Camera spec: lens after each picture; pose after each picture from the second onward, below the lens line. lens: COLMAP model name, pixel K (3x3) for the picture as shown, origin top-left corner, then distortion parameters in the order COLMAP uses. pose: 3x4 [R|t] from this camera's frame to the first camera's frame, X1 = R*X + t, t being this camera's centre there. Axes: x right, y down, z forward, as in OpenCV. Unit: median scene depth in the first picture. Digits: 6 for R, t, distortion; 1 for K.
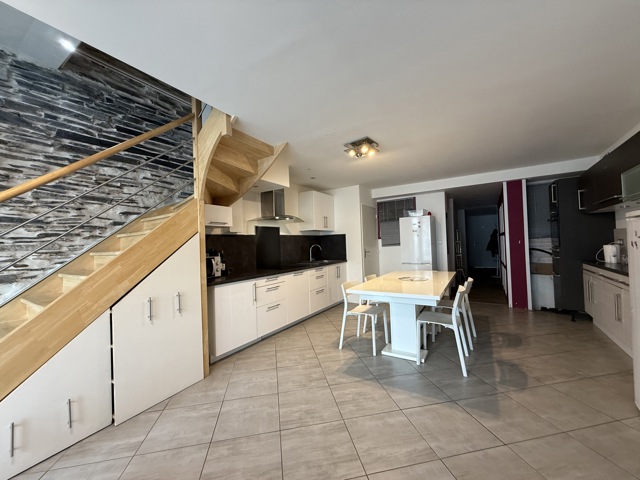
lens RADIAL K [[255.2, 0, 318.7], [0, 255.2, 239.3], [0, 0, 1]] dist [0.000046, 0.000283]
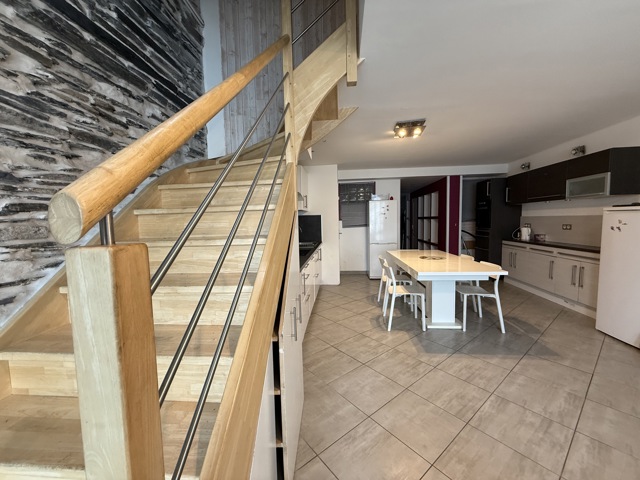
lens RADIAL K [[255.2, 0, 318.7], [0, 255.2, 239.3], [0, 0, 1]] dist [0.000046, 0.000283]
pose [[0.887713, -0.020386, 0.459946, -0.695211], [-0.015539, 0.997123, 0.074186, -0.001134], [-0.460136, -0.073003, 0.884842, 0.297987]]
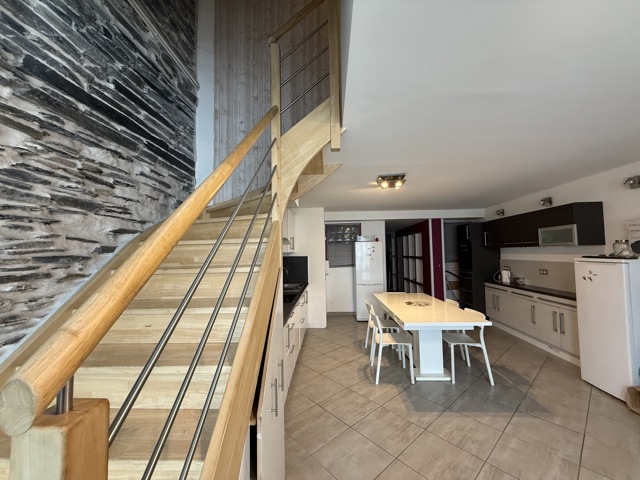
lens RADIAL K [[255.2, 0, 318.7], [0, 255.2, 239.3], [0, 0, 1]] dist [0.000046, 0.000283]
pose [[0.864328, 0.046651, 0.500761, -0.690567], [-0.022945, 0.998310, -0.053399, -0.067354], [-0.502405, 0.034664, 0.863937, 0.293507]]
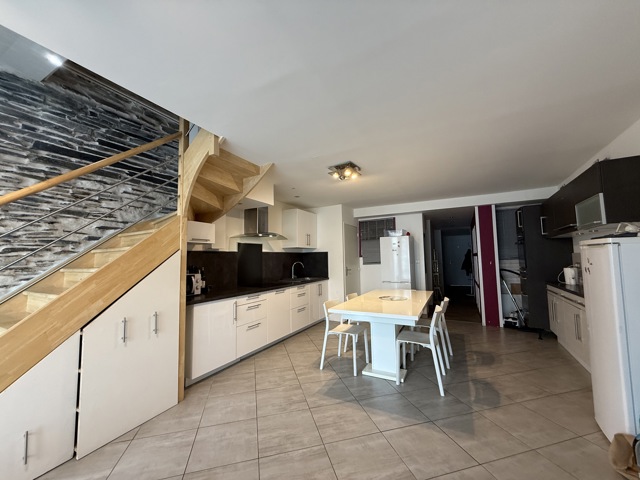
lens RADIAL K [[255.2, 0, 318.7], [0, 255.2, 239.3], [0, 0, 1]] dist [0.000046, 0.000283]
pose [[0.997235, 0.022931, 0.070680, -0.007353], [-0.018641, 0.997978, -0.060760, -0.016306], [-0.071930, 0.059275, 0.995647, -0.019193]]
